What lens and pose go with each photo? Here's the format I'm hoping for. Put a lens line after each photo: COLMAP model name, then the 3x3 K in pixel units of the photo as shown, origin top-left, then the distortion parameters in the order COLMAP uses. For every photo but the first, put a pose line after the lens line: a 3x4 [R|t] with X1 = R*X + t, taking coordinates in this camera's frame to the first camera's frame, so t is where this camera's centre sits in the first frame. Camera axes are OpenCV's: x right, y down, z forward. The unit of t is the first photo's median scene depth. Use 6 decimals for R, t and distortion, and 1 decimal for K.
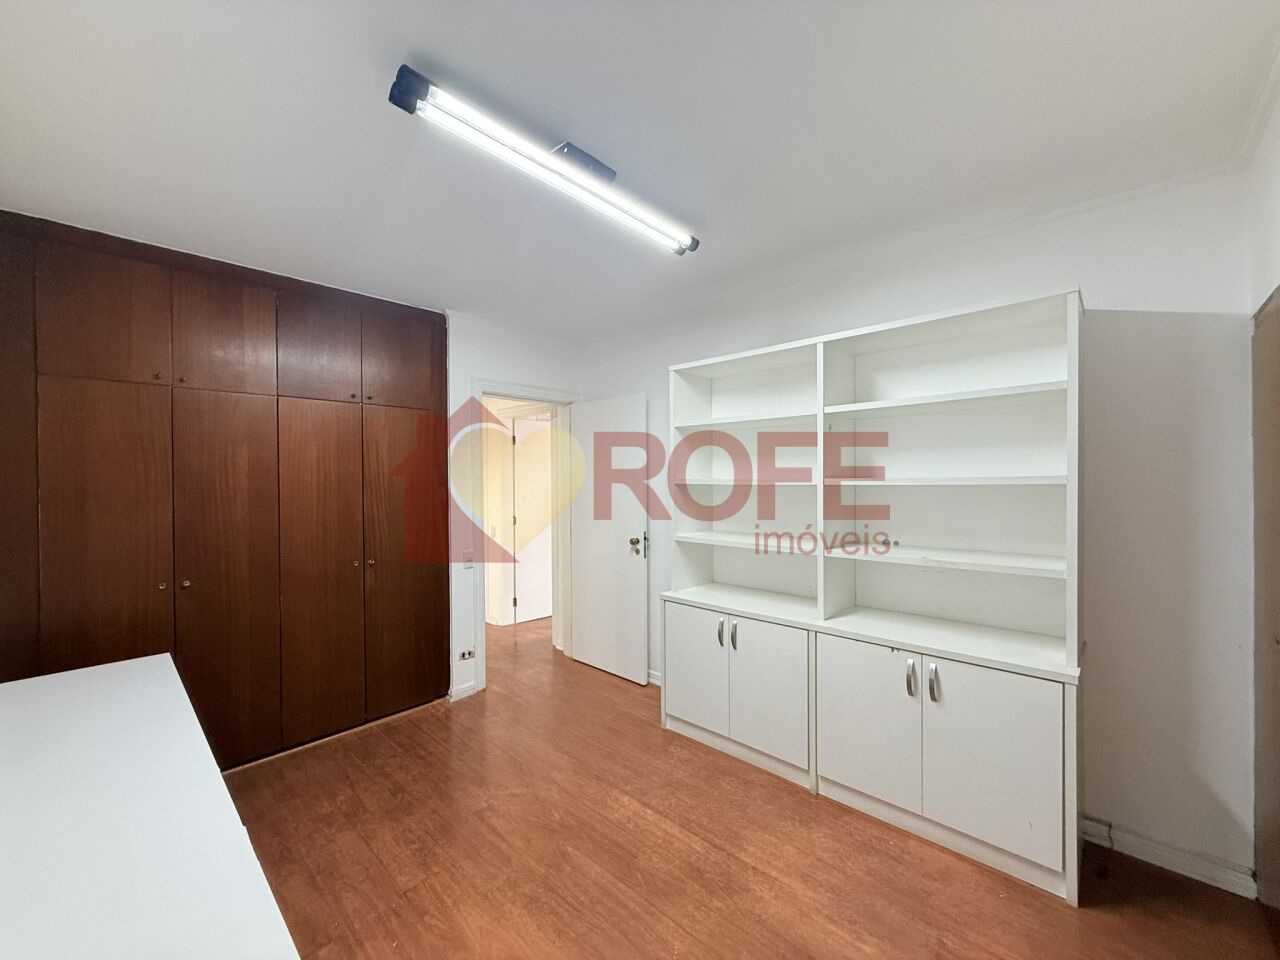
lens RADIAL K [[511.5, 0, 636.3], [0, 511.5, 479.7], [0, 0, 1]] dist [-0.000664, 0.000614]
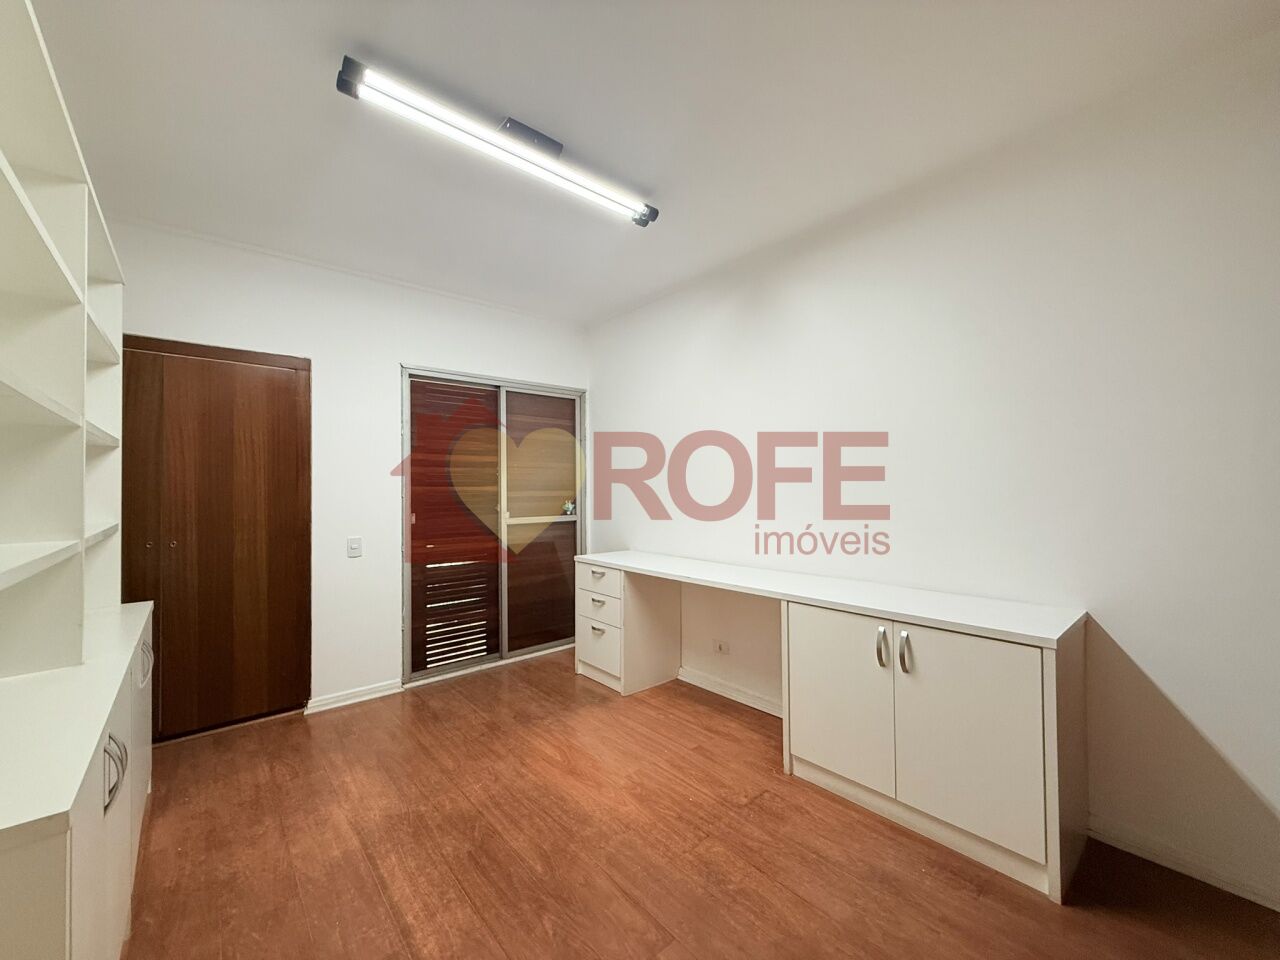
lens RADIAL K [[511.5, 0, 636.3], [0, 511.5, 479.7], [0, 0, 1]] dist [-0.000664, 0.000614]
pose [[-0.994642, 0.021063, 0.101209, -0.374735], [0.019812, 0.999715, -0.013350, 0.101860], [-0.101462, -0.011273, -0.994776, 1.768358]]
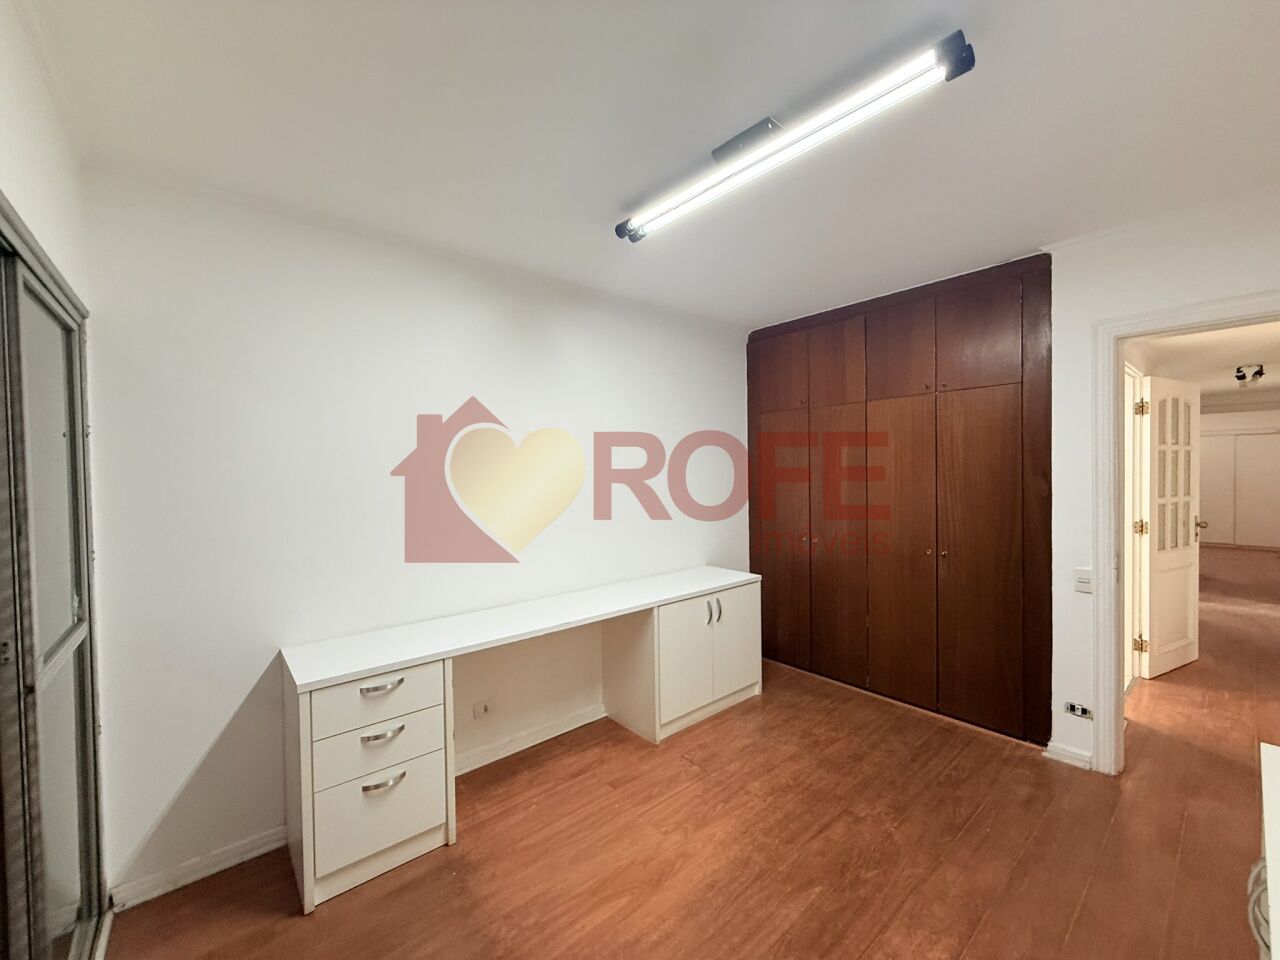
lens RADIAL K [[512.9, 0, 638.6], [0, 512.9, 480.9], [0, 0, 1]] dist [0.000105, 0.000493]
pose [[-0.108720, 0.033846, -0.993496, 0.751007], [0.013610, 0.999377, 0.032557, -0.025686], [0.993979, -0.009982, -0.109113, 0.771711]]
